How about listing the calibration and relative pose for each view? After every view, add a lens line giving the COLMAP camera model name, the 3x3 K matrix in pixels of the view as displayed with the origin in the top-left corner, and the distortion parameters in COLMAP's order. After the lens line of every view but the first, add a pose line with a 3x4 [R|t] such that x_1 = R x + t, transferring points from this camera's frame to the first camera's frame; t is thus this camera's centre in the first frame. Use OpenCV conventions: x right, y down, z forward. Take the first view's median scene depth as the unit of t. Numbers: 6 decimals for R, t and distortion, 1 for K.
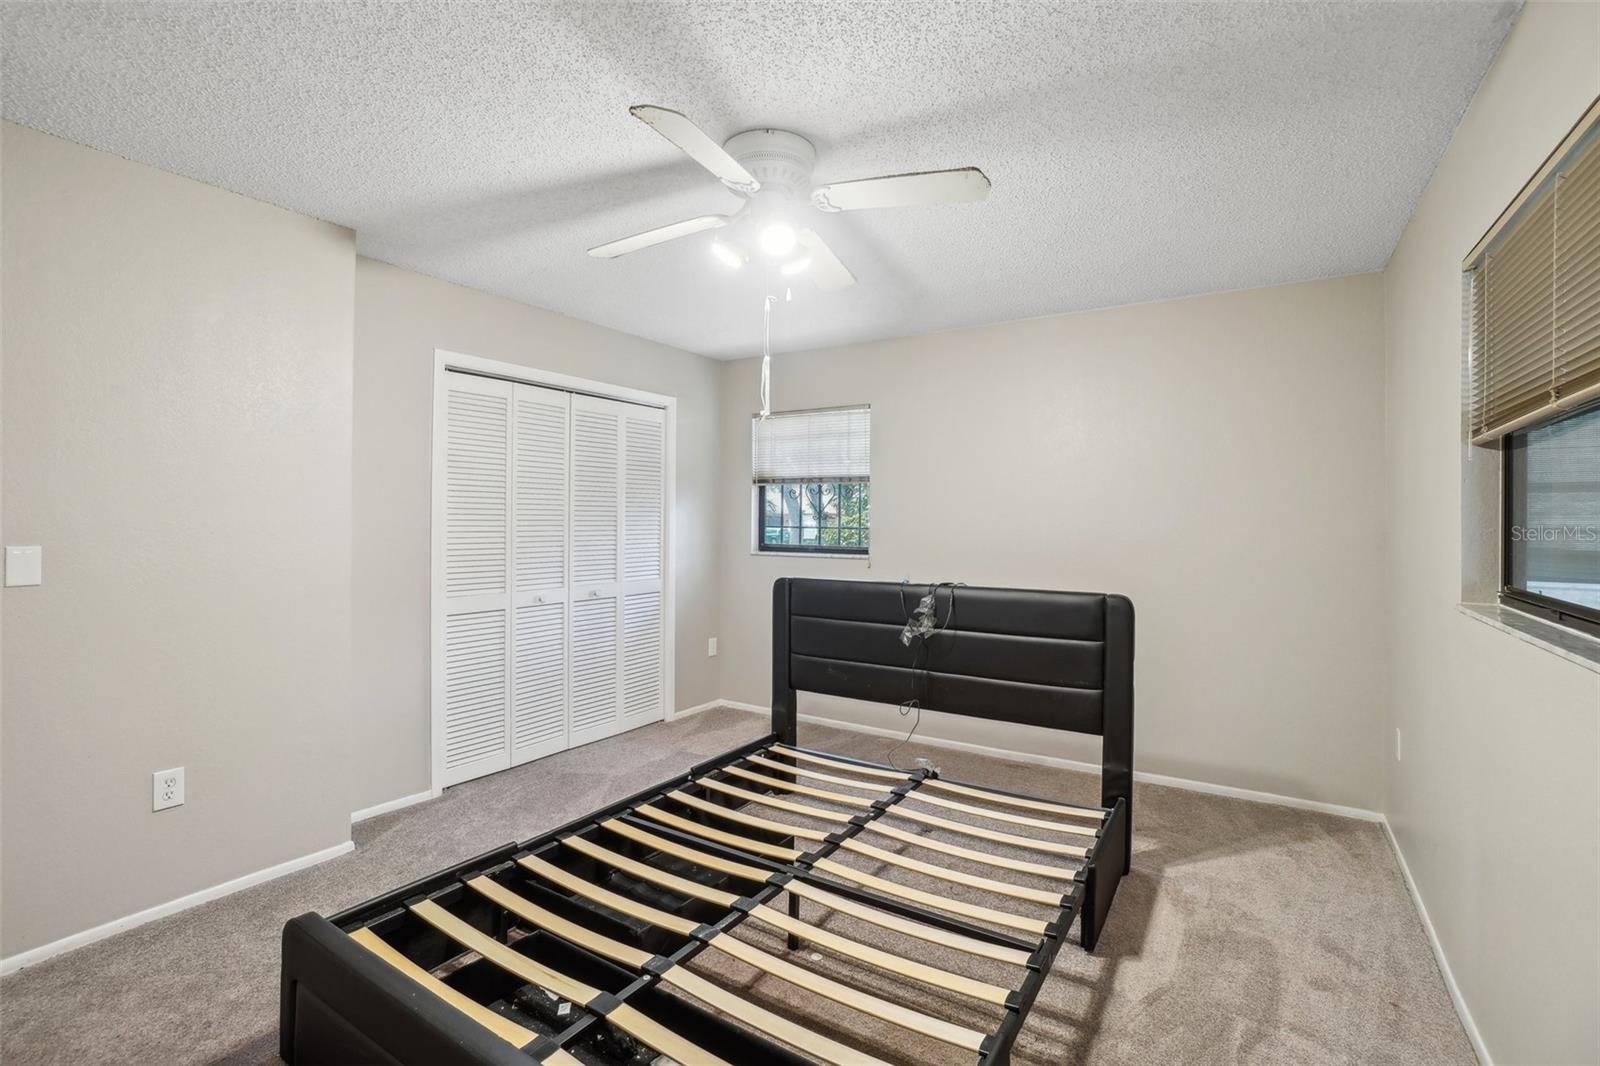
lens RADIAL K [[718.8, 0, 787.4], [0, 718.8, 519.0], [0, 0, 1]] dist [-0.044254, 0.017975]
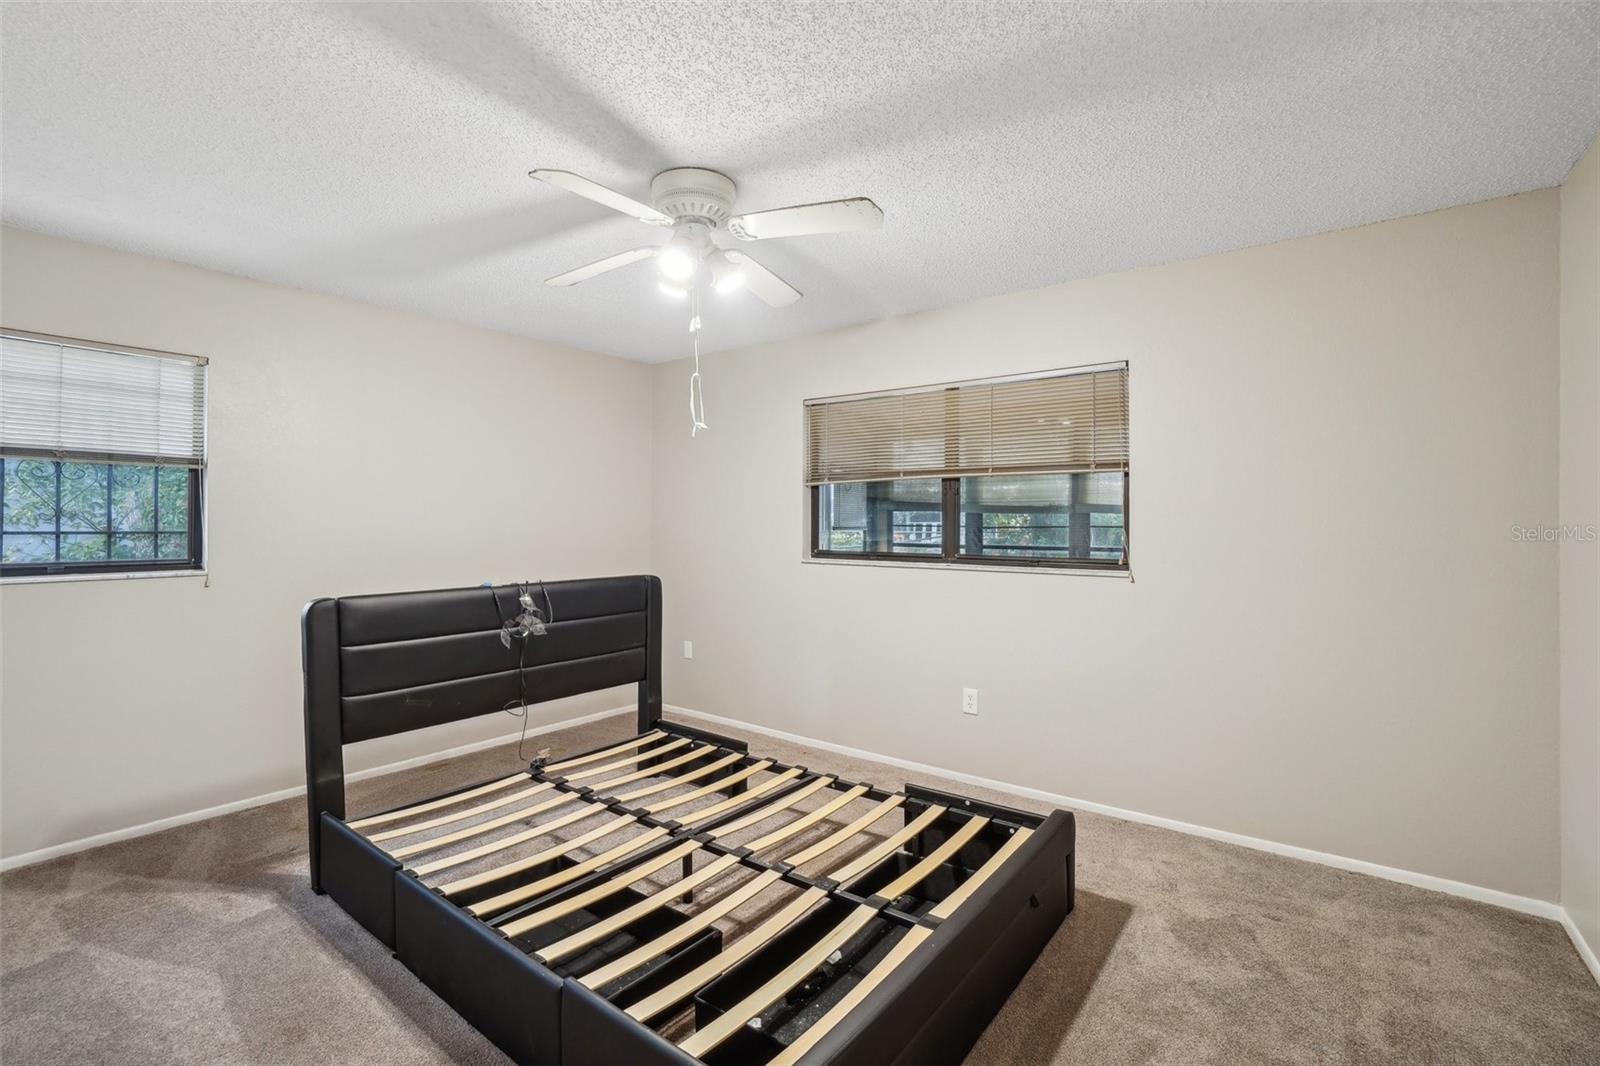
lens RADIAL K [[718.8, 0, 787.4], [0, 718.8, 519.0], [0, 0, 1]] dist [-0.044254, 0.017975]
pose [[0.094309, 0.002866, 0.995539, -0.820702], [-0.001087, 0.999996, -0.002776, 0.001670], [-0.995542, -0.000820, 0.094312, 0.551942]]
